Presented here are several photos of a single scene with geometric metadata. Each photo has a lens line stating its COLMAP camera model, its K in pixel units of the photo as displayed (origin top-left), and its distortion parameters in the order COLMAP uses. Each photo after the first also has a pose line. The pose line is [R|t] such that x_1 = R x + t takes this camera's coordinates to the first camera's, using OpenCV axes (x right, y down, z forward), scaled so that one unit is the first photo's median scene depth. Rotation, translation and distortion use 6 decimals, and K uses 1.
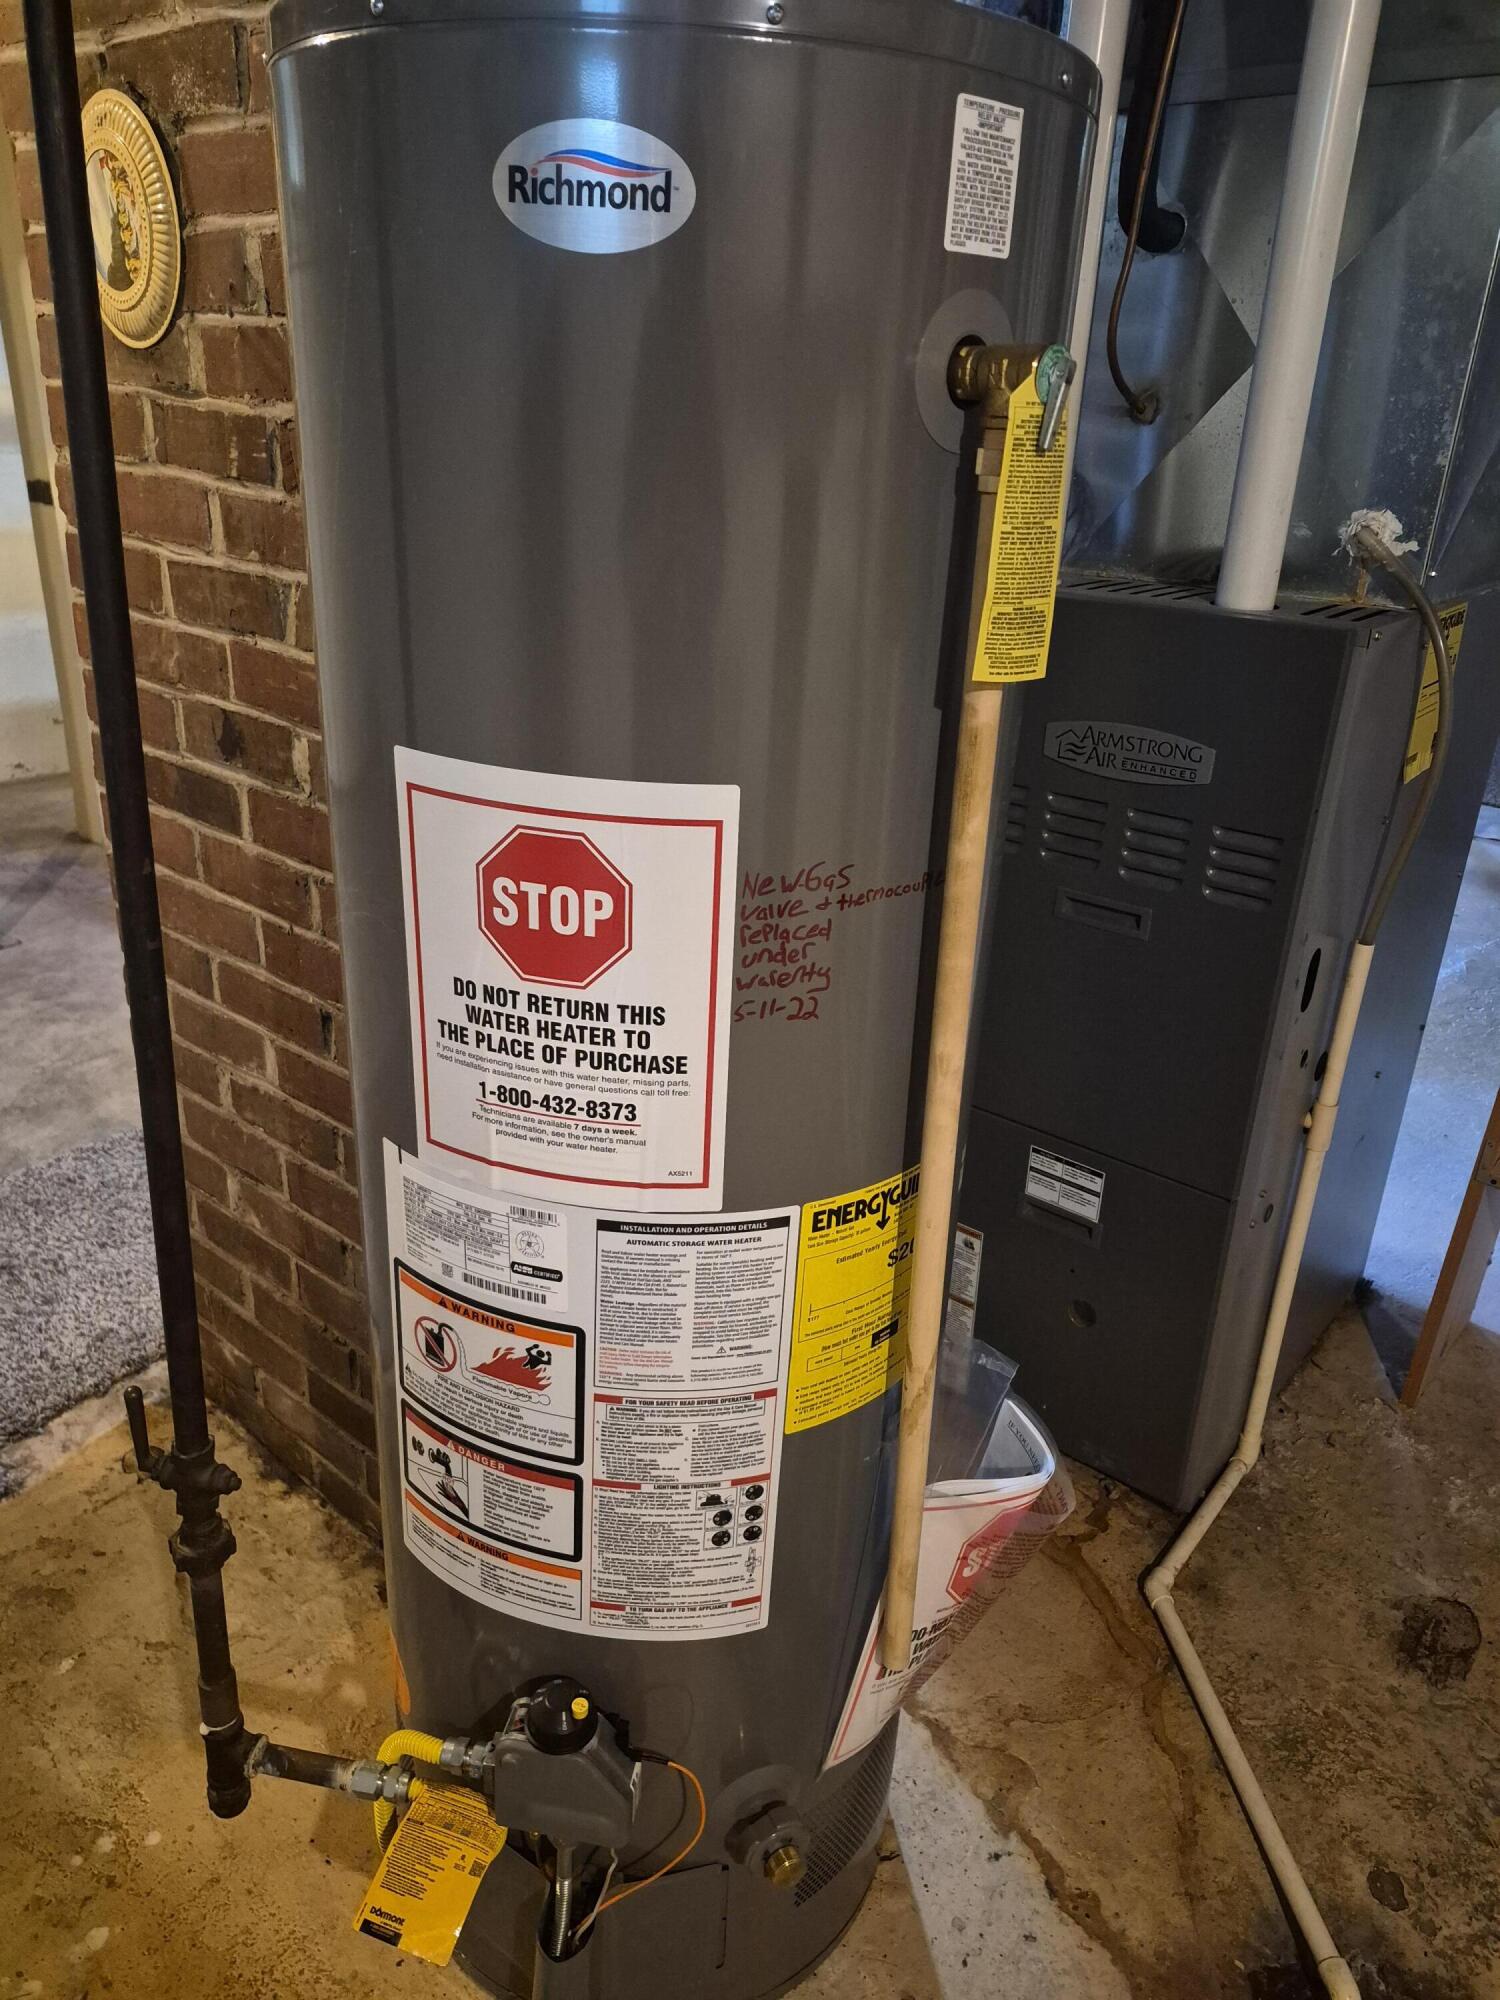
lens RADIAL K [[1370.4, 0, 738.6], [0, 1370.4, 1002.6], [0, 0, 1]] dist [0.034666, -0.050745]
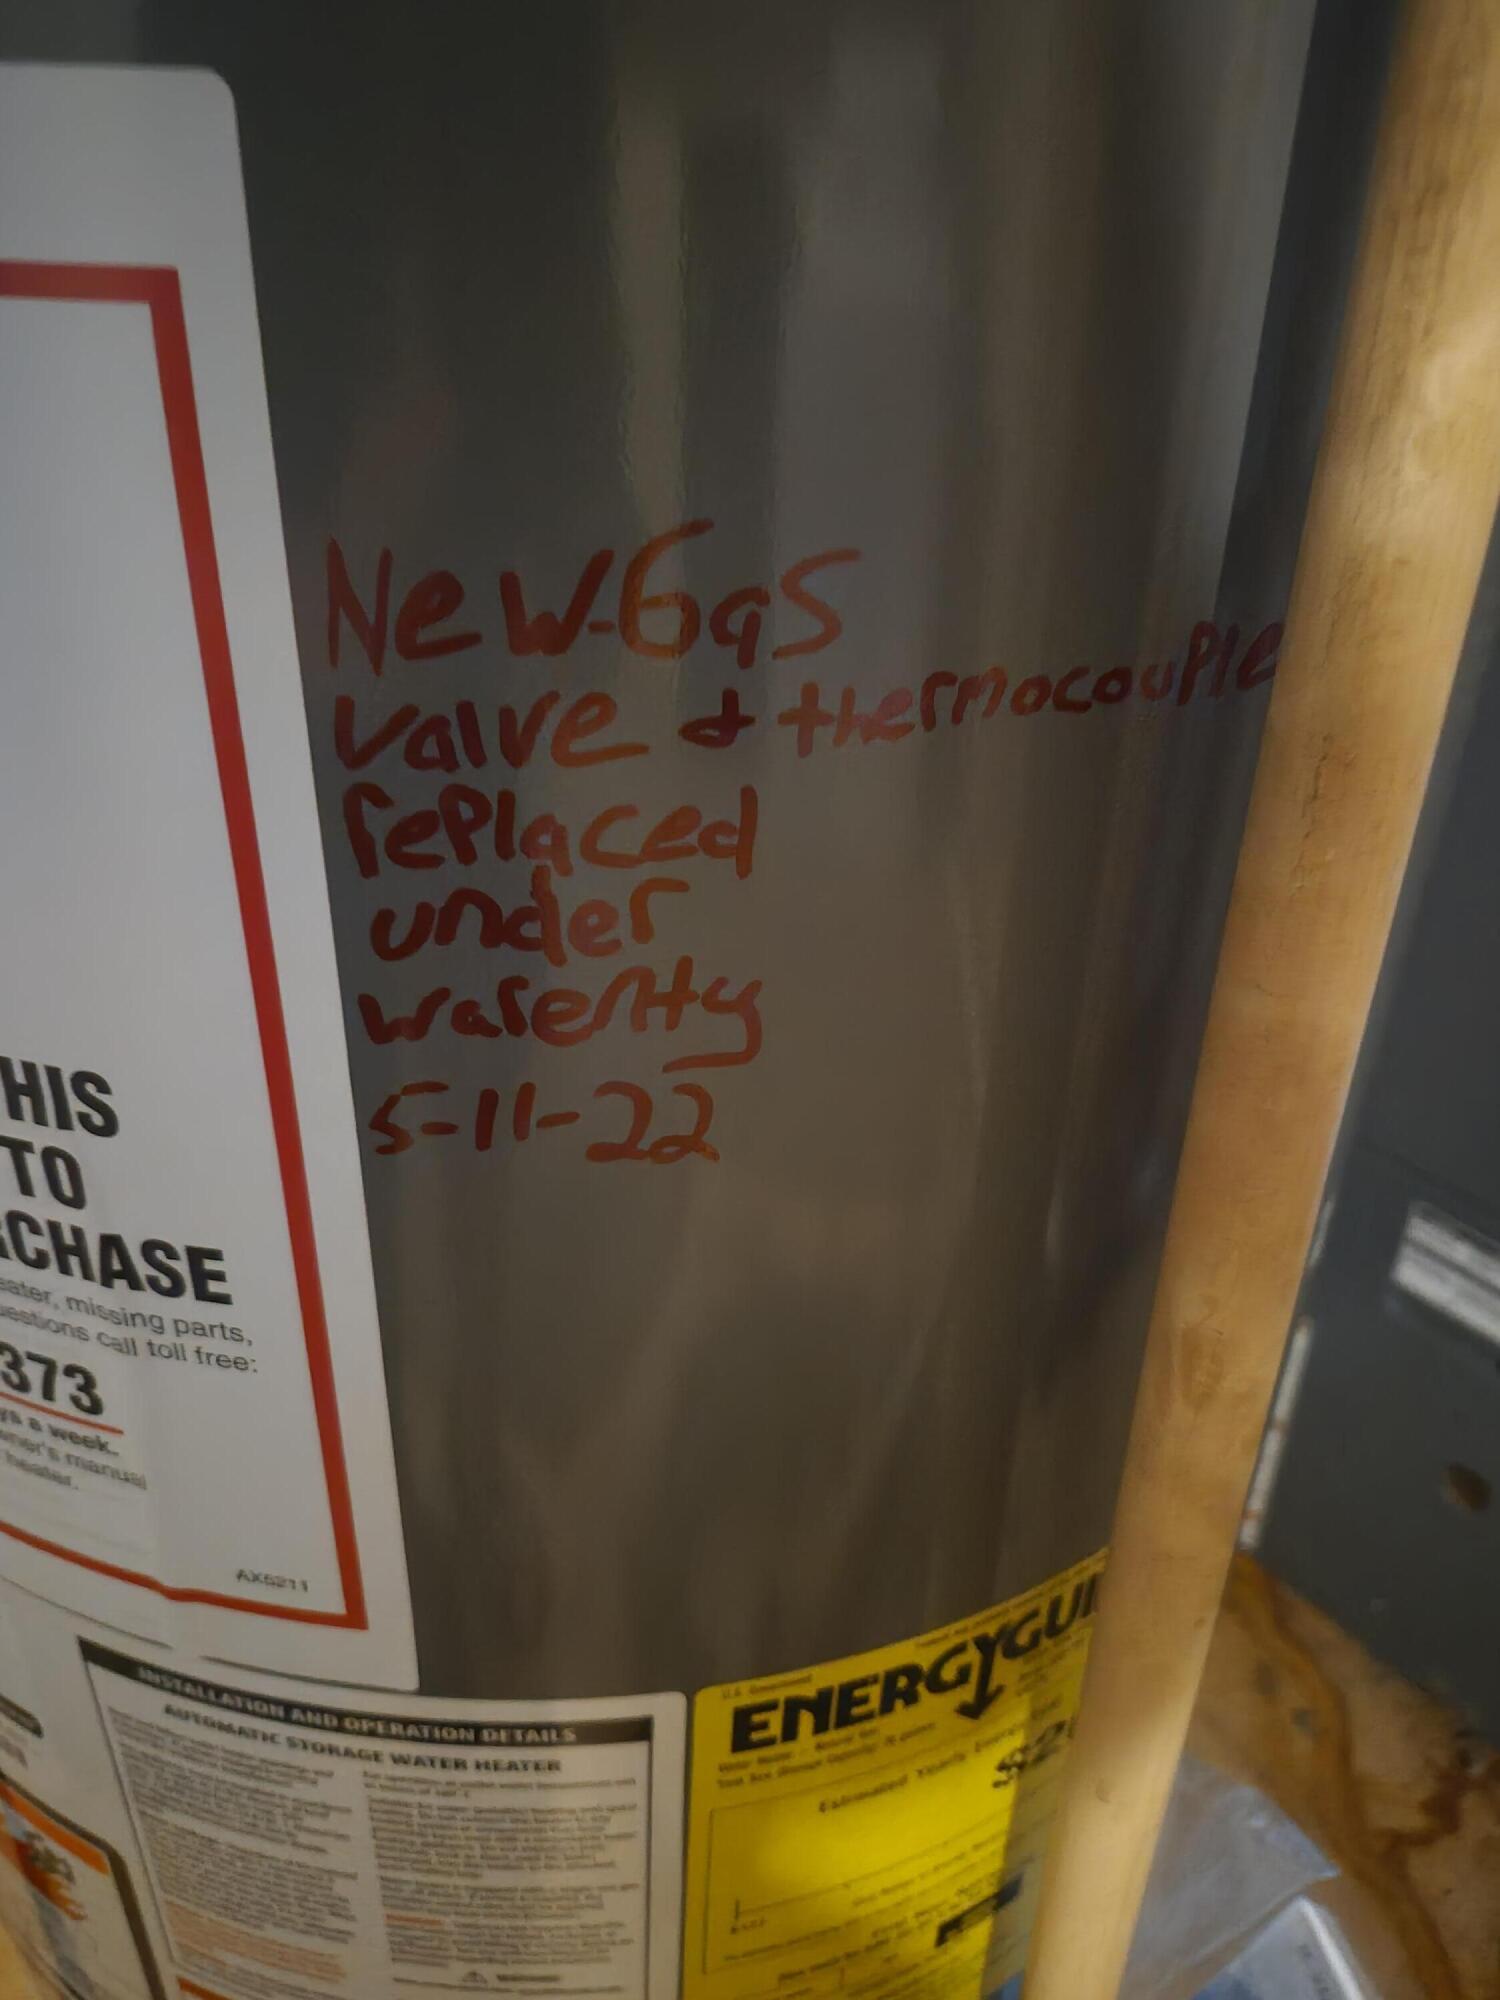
lens RADIAL K [[1370.4, 0, 756.8], [0, 1370.4, 992.0], [0, 0, 1]] dist [0.034666, -0.050745]
pose [[0.970084, 0.105274, -0.218756, 0.121420], [-0.085595, 0.991539, 0.097595, -0.048213], [0.227179, -0.075951, 0.970887, 0.753367]]
